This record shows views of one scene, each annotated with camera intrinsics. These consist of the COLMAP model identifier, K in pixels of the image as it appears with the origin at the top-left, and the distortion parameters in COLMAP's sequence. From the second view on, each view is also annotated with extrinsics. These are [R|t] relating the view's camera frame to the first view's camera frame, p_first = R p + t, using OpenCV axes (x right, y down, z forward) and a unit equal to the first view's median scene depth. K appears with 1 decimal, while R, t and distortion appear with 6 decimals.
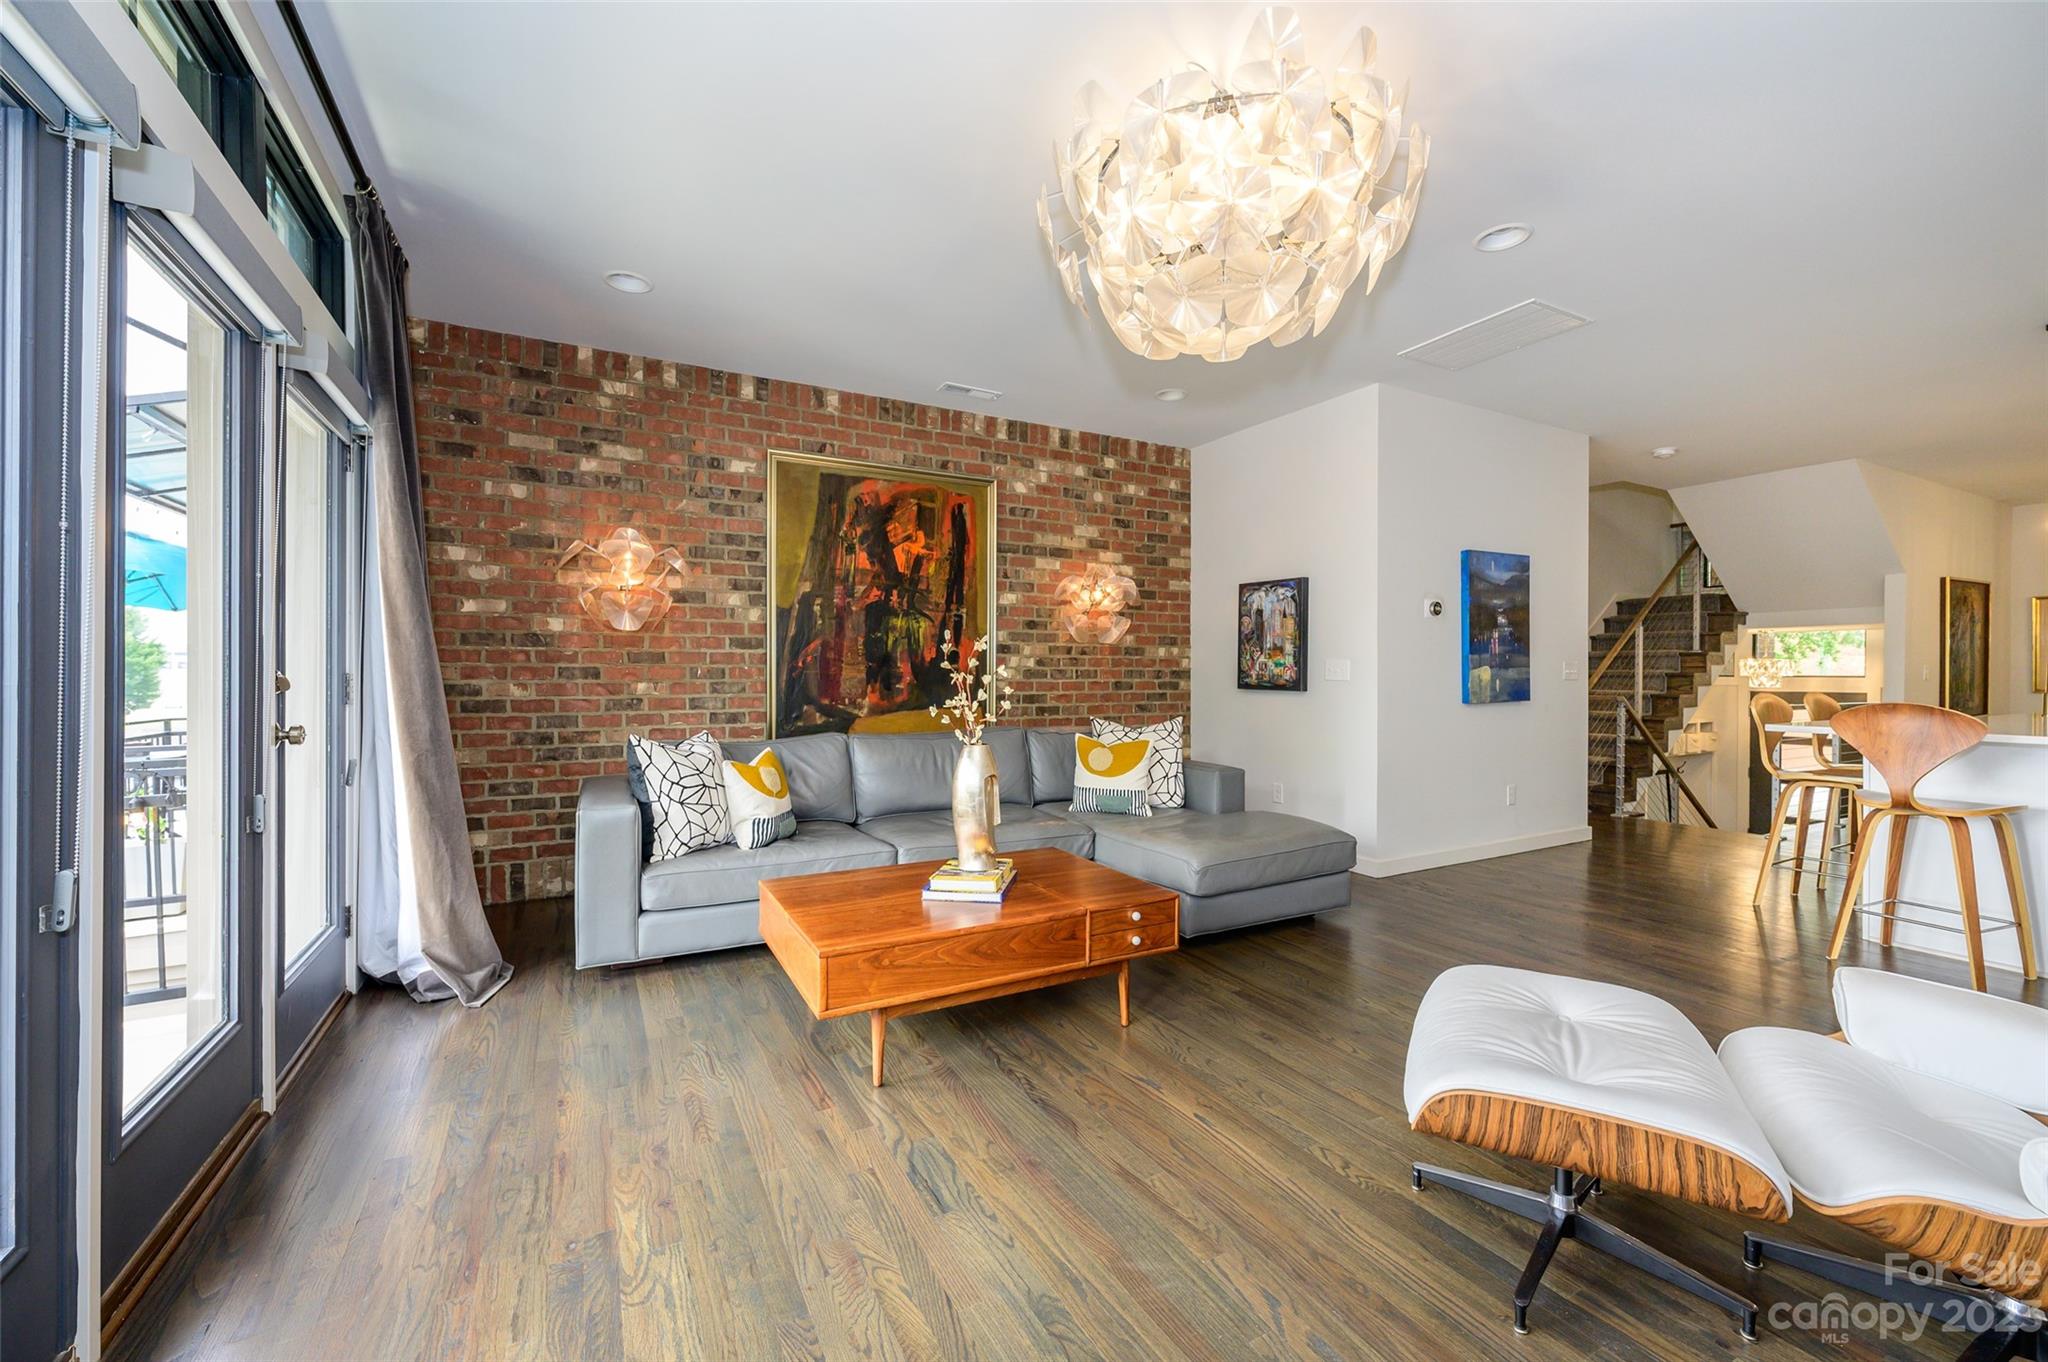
lens RADIAL K [[811.9, 0, 1020.2], [0, 811.9, 678.0], [0, 0, 1]] dist [0.002200, -0.000045]
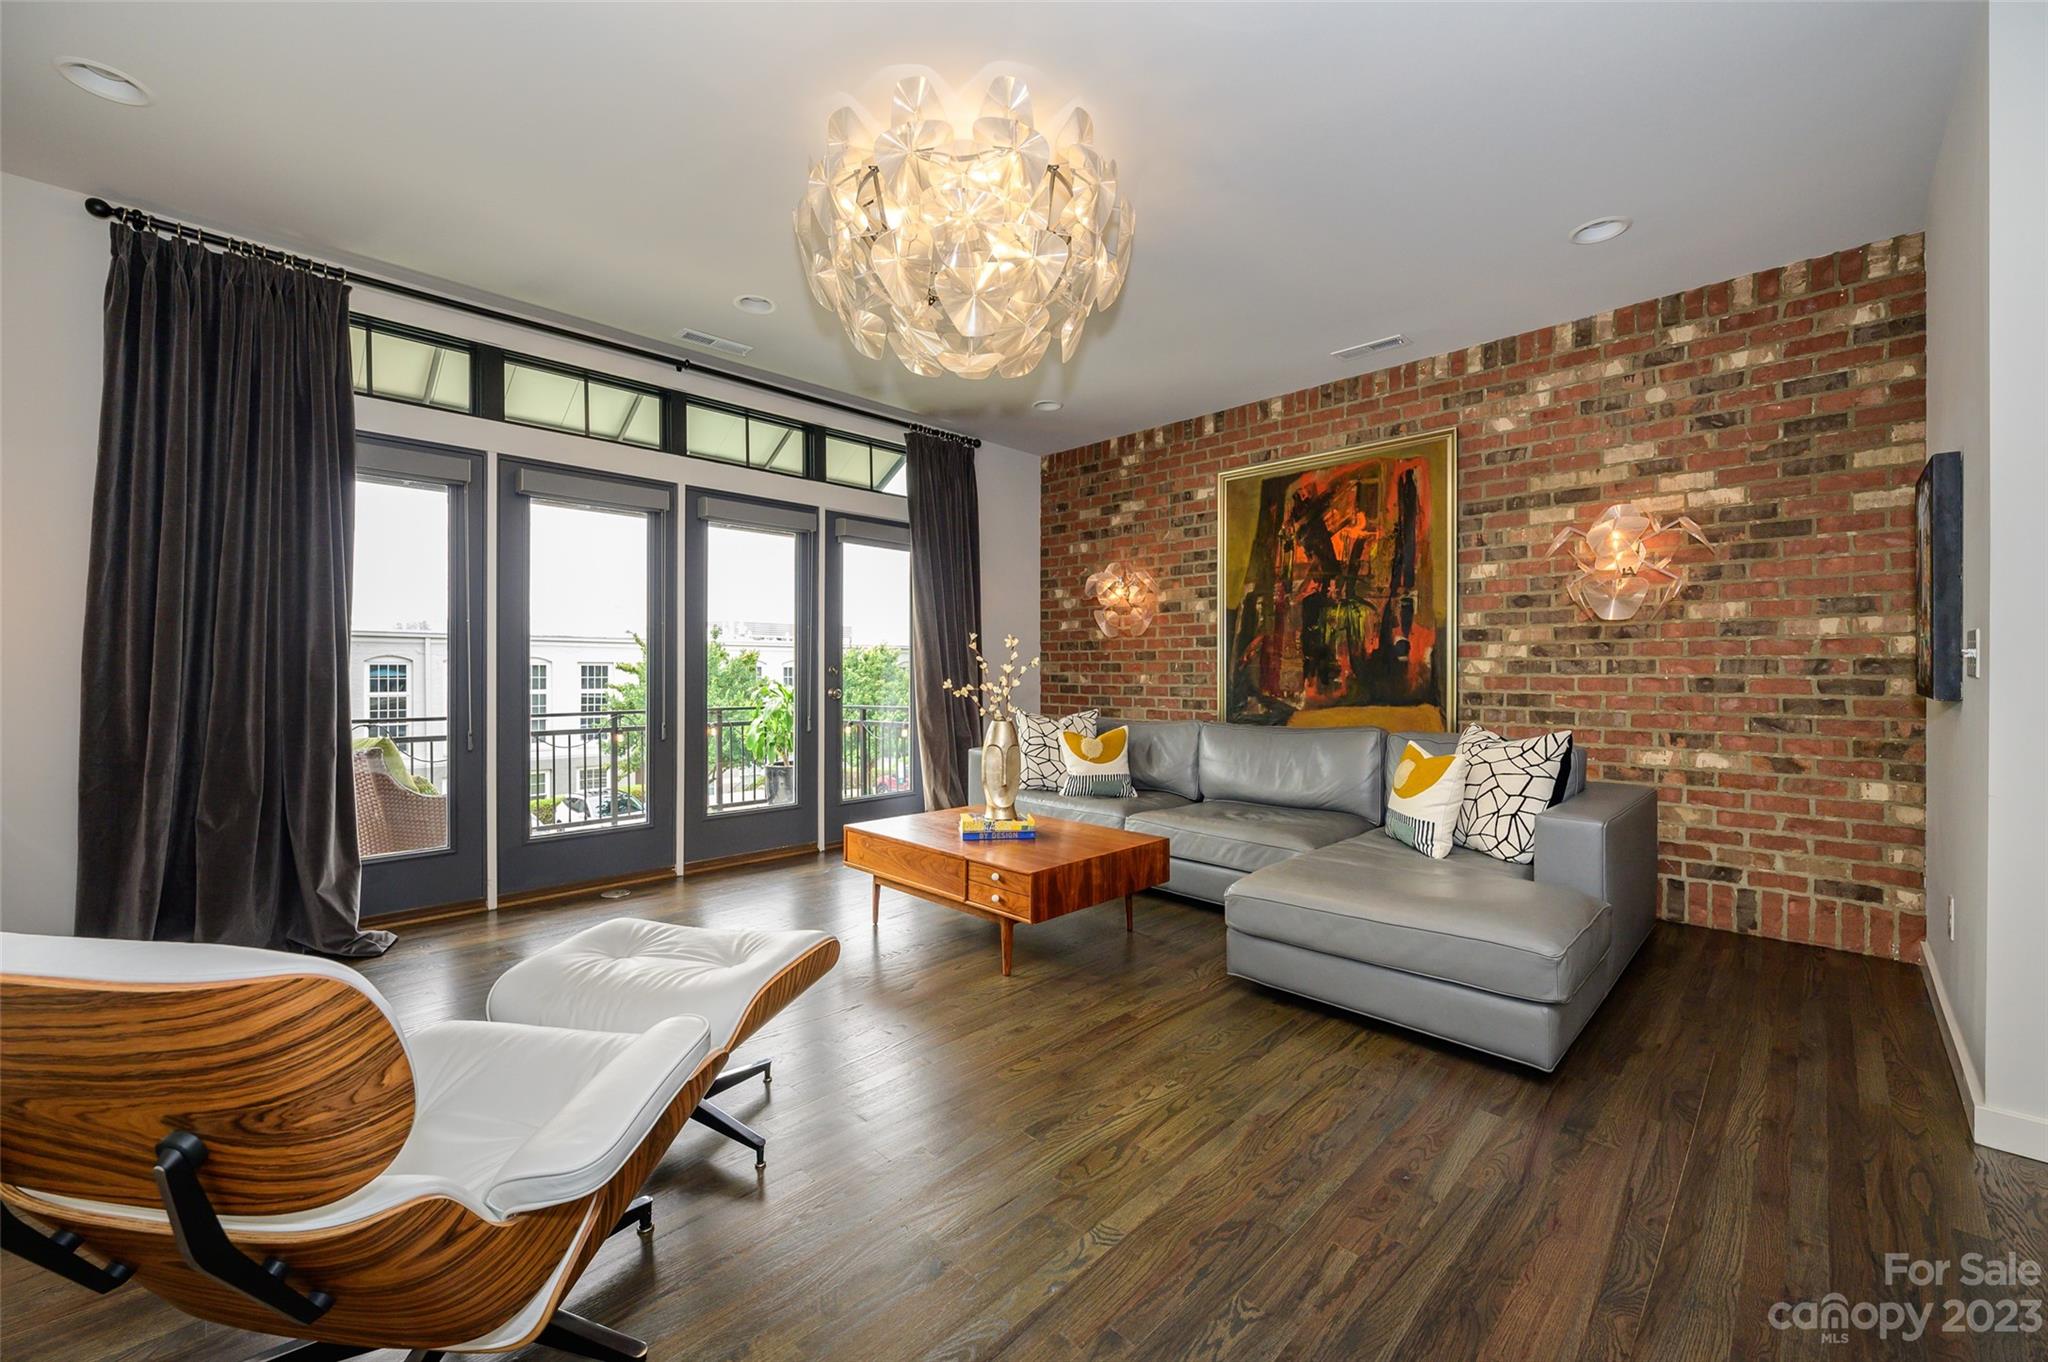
lens RADIAL K [[811.9, 0, 1016.6], [0, 811.9, 666.0], [0, 0, 1]] dist [0.002200, -0.000045]
pose [[0.286197, -0.005342, -0.958156, 0.663936], [-0.002285, 0.999978, -0.006258, 0.000157], [0.958168, 0.003980, 0.286179, 0.370713]]
